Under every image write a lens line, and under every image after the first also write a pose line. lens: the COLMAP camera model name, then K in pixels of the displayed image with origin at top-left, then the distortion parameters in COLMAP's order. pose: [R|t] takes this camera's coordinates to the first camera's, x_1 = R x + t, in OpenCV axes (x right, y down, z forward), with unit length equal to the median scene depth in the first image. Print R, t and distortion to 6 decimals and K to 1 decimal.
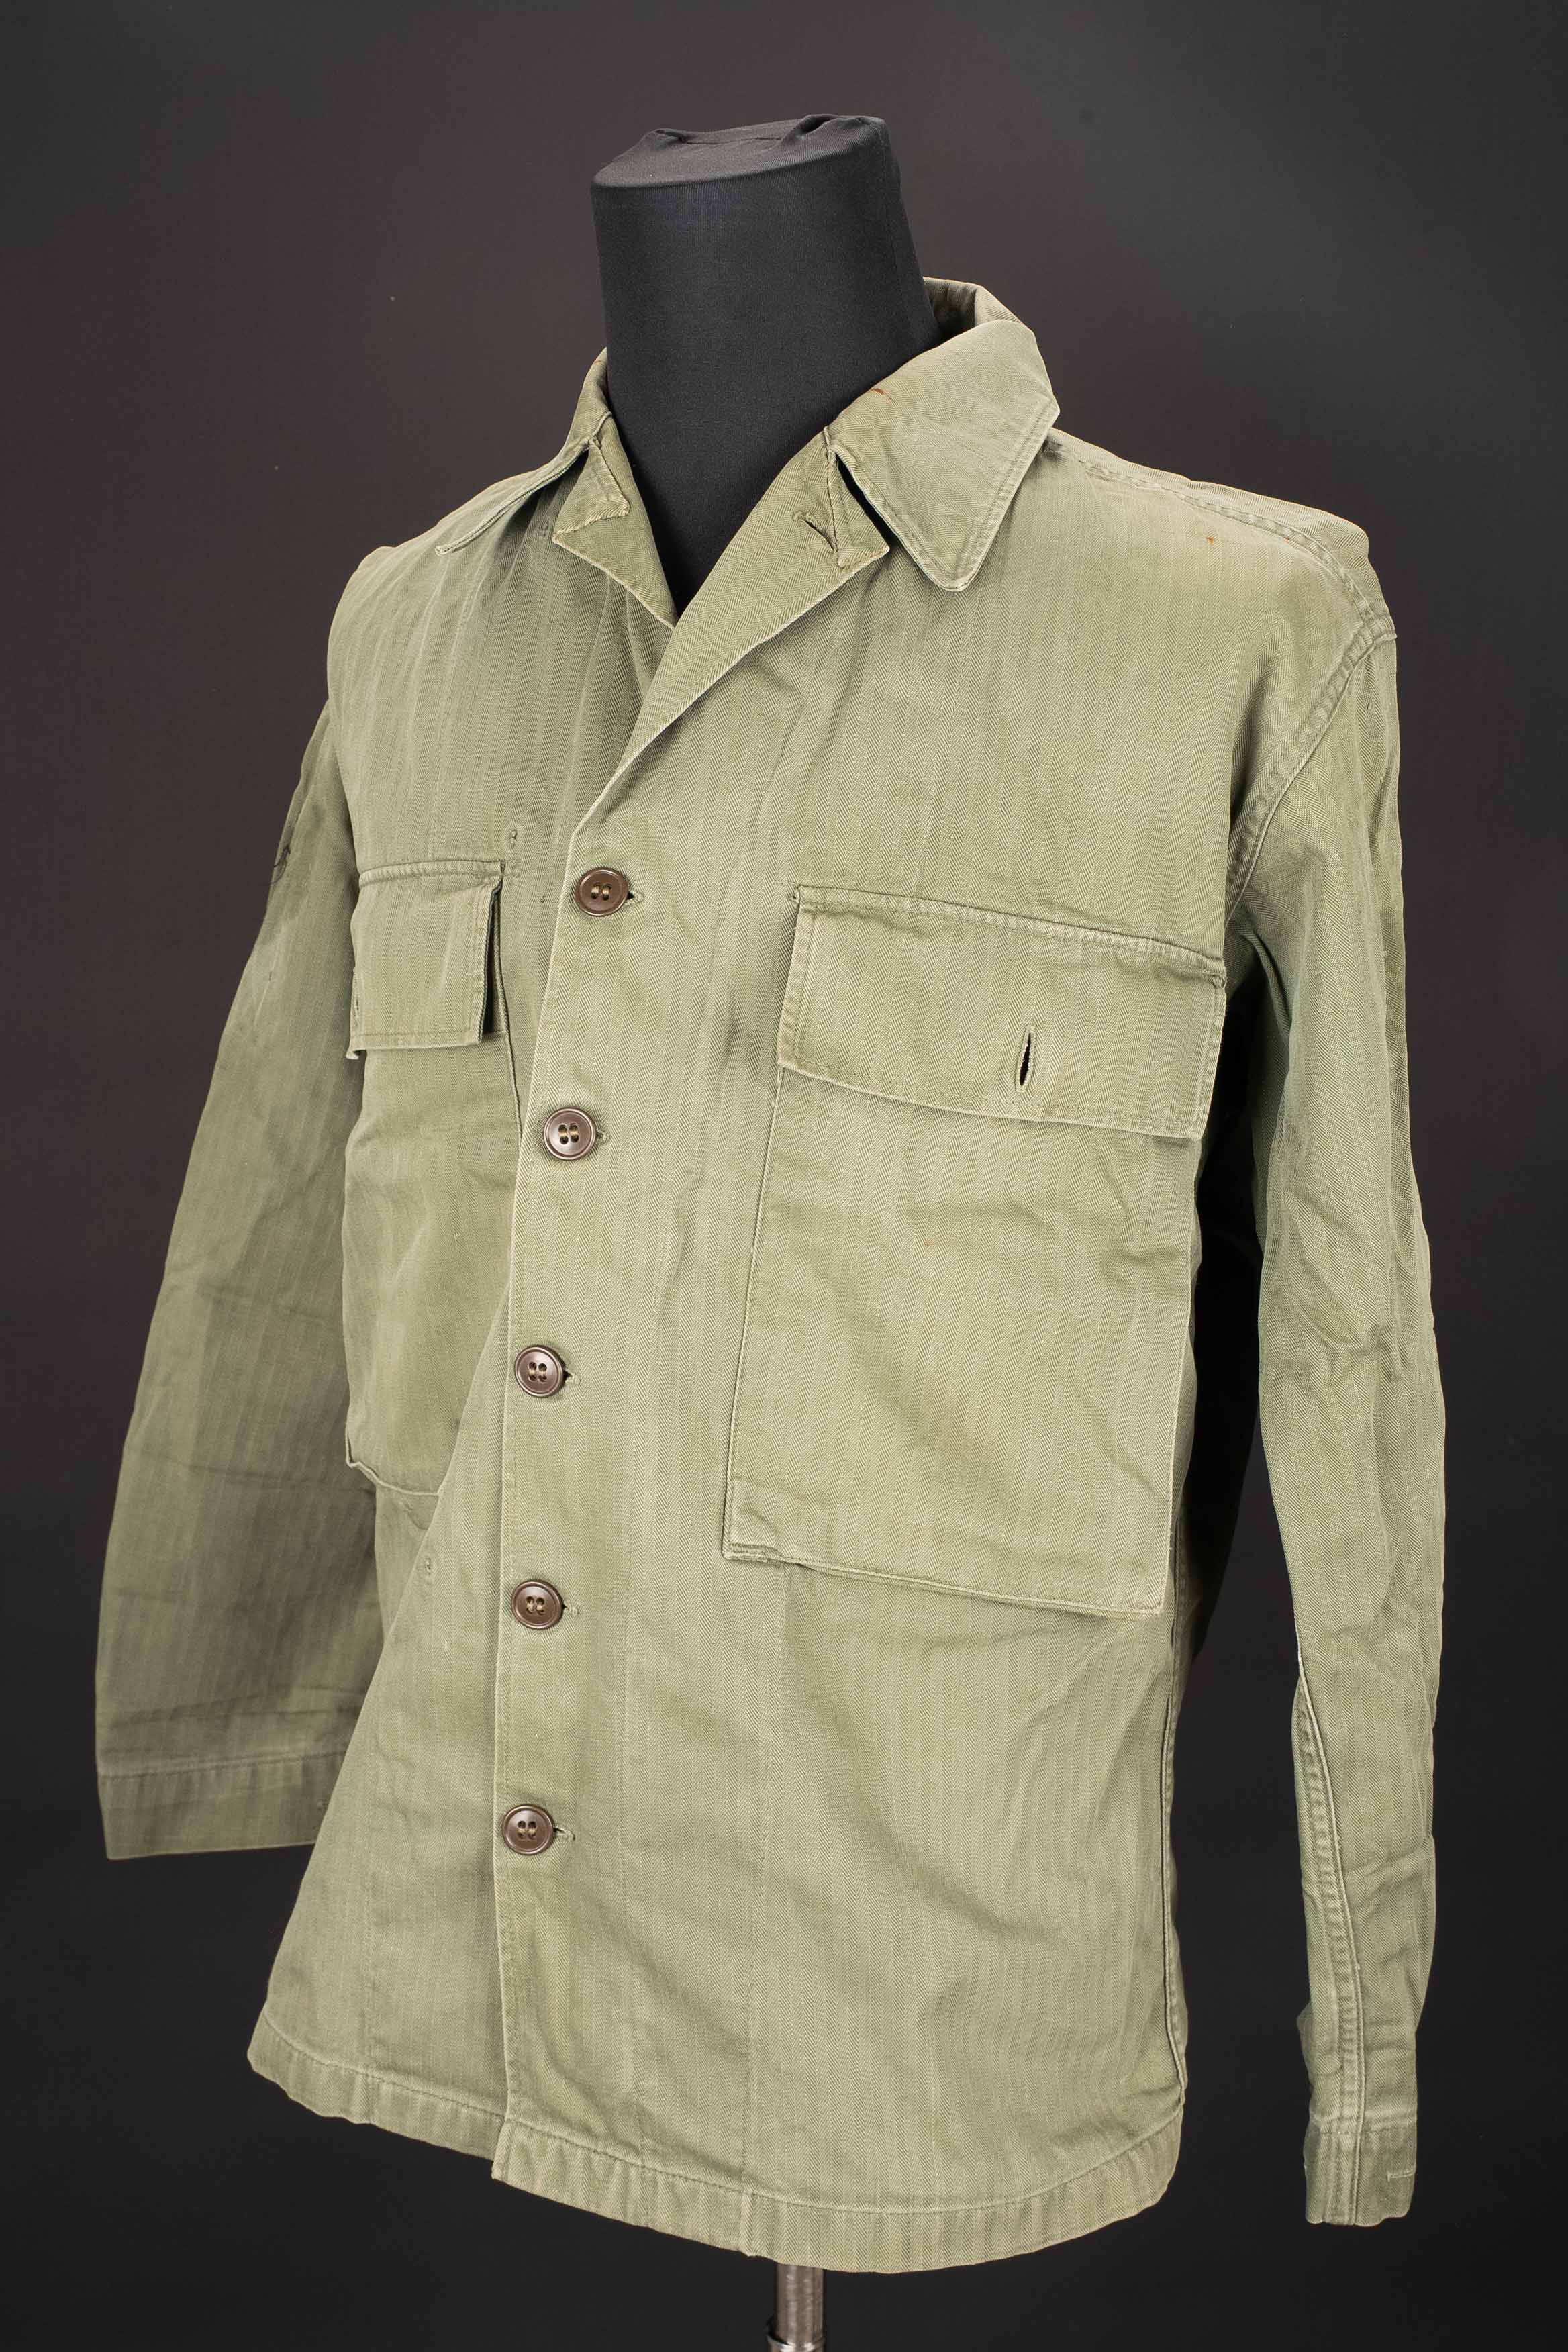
lens RADIAL K [[2996.6, 0, 777.0], [0, 2996.6, 1220.5], [0, 0, 1]] dist [0.086751, 0.000000]
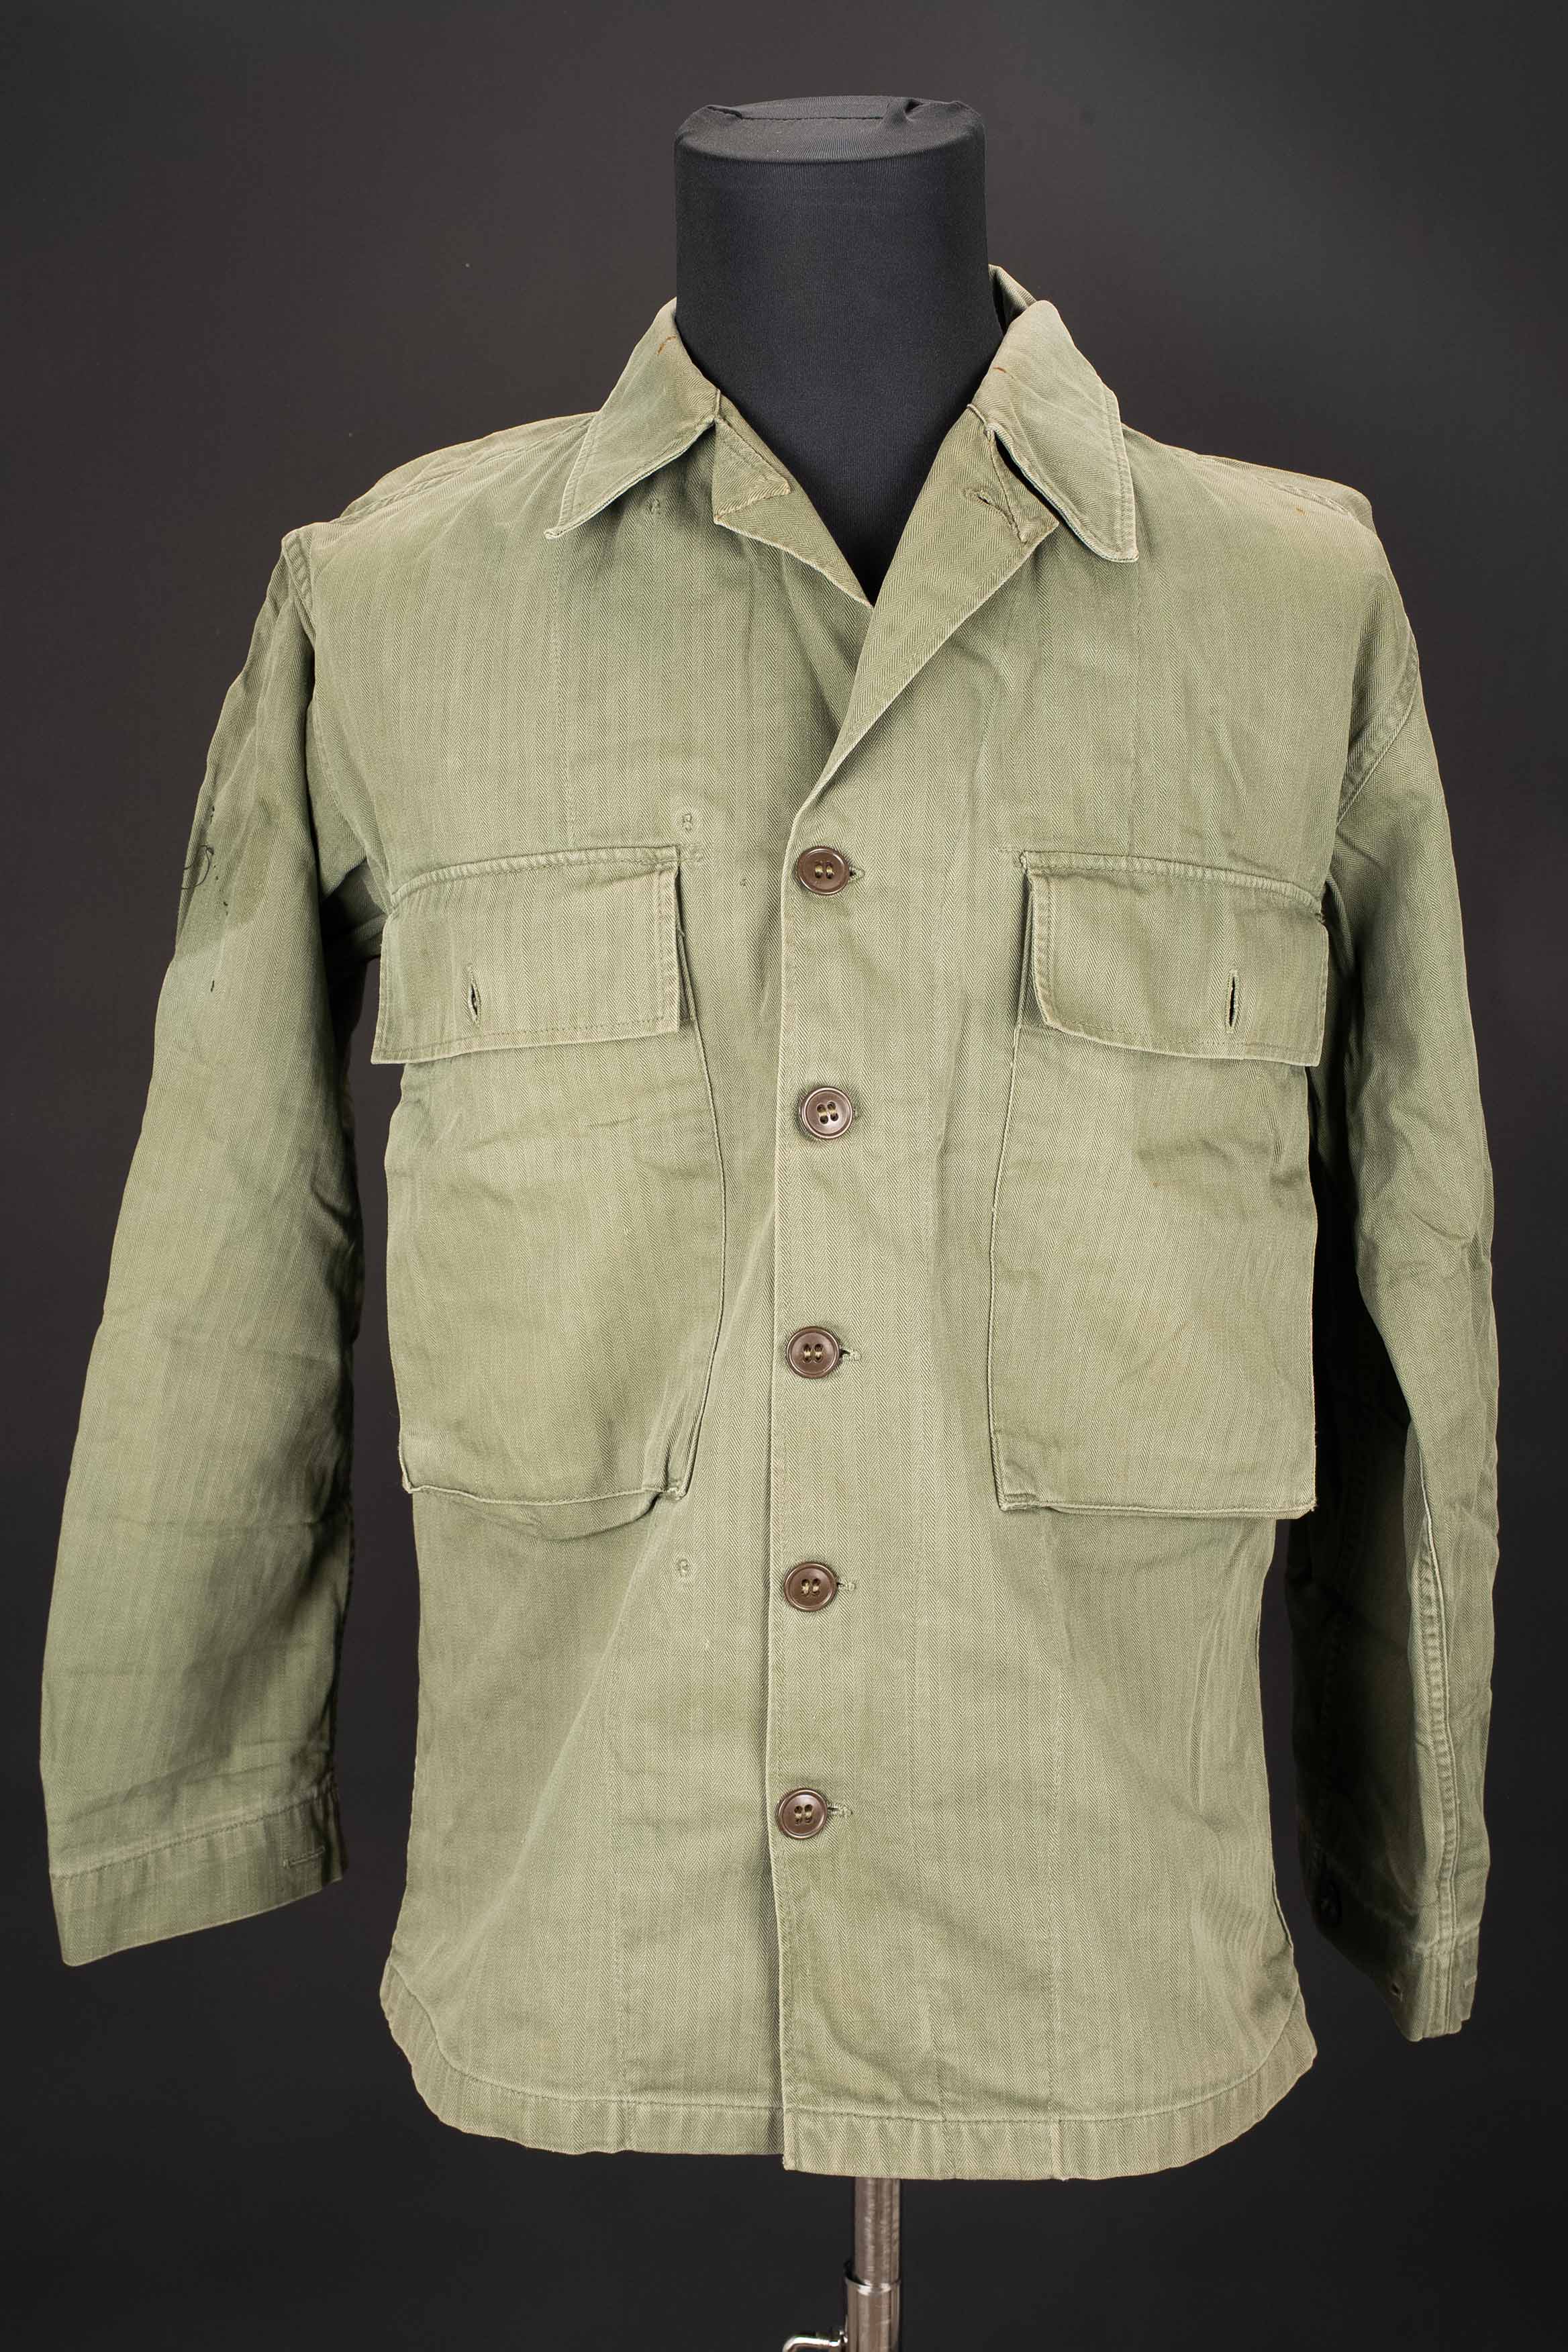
lens RADIAL K [[3029.0, 0, 776.3], [0, 3029.0, 1205.1], [0, 0, 1]] dist [0.097595, 0.000000]
pose [[0.904739, -0.103075, 0.413308, -0.494819], [0.100744, 0.994532, 0.027496, -0.027143], [-0.413882, 0.016762, 0.910176, 0.085385]]
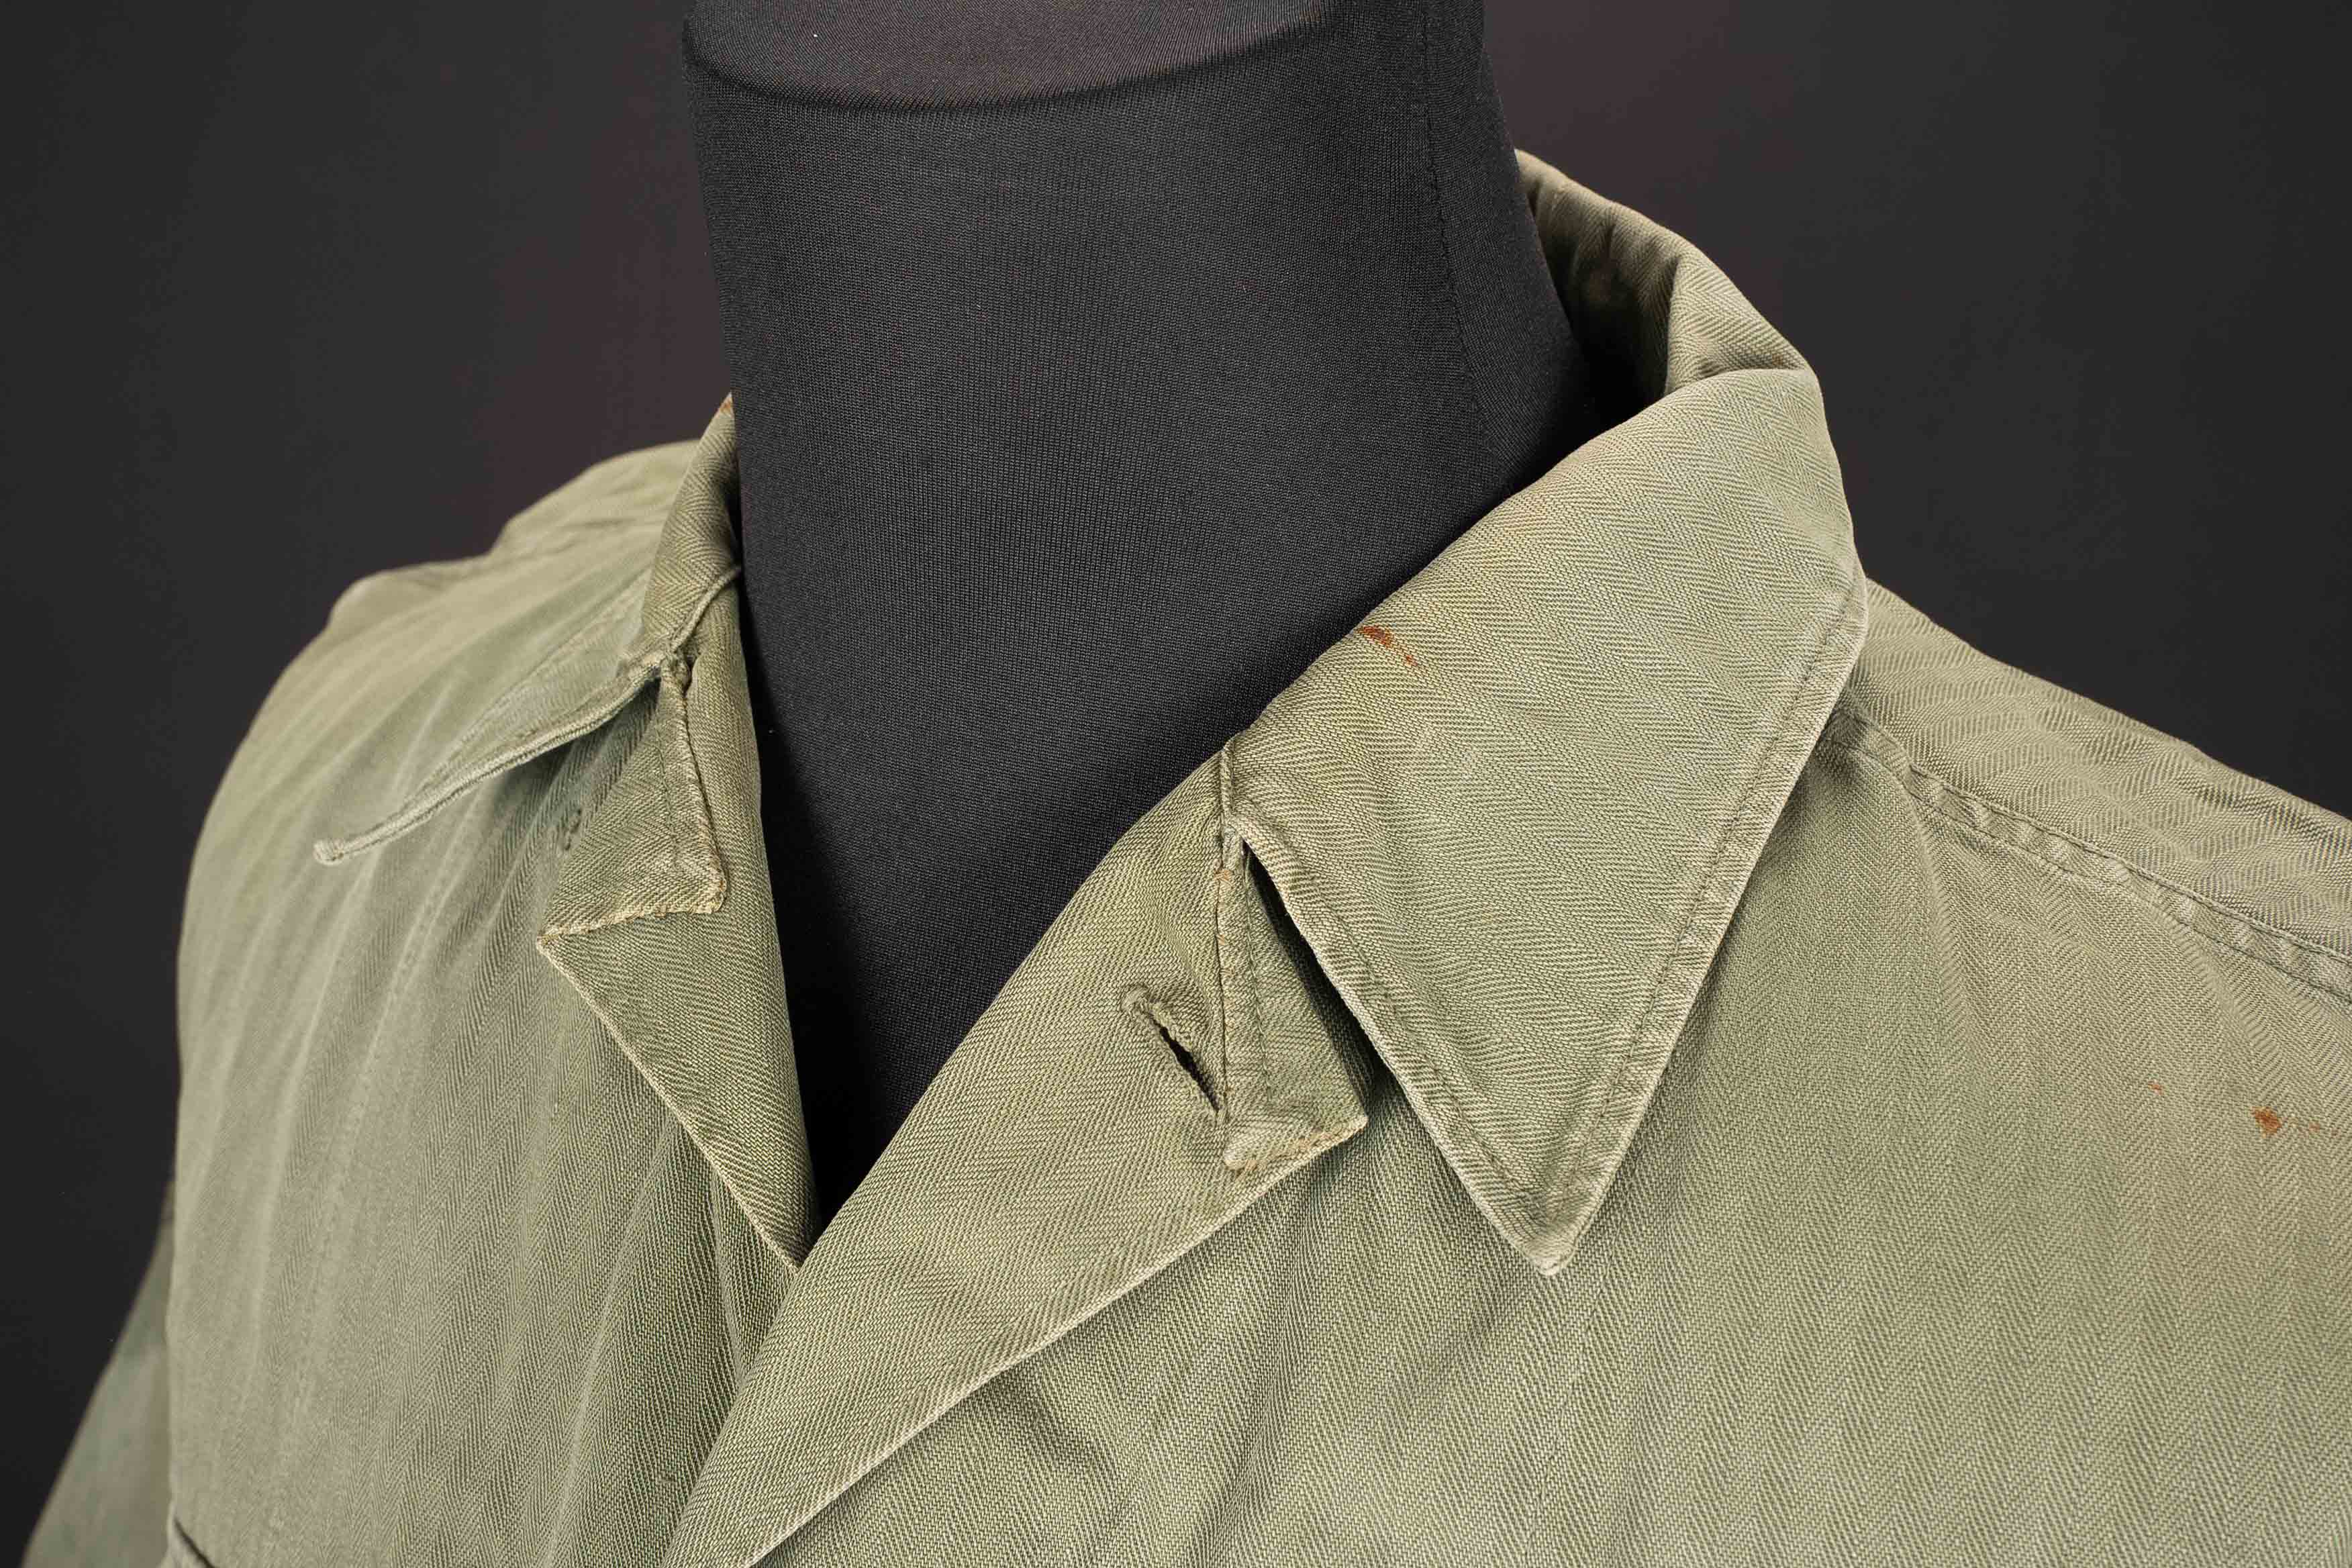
lens RADIAL K [[3658.5, 0, 1171.2], [0, 3658.5, 777.3], [0, 0, 1]] dist [0.262244, 0.000000]
pose [[0.993690, 0.057888, -0.096070, 0.052912], [-0.049142, 0.994635, 0.091033, -0.297037], [0.100824, -0.085737, 0.991203, 0.535531]]
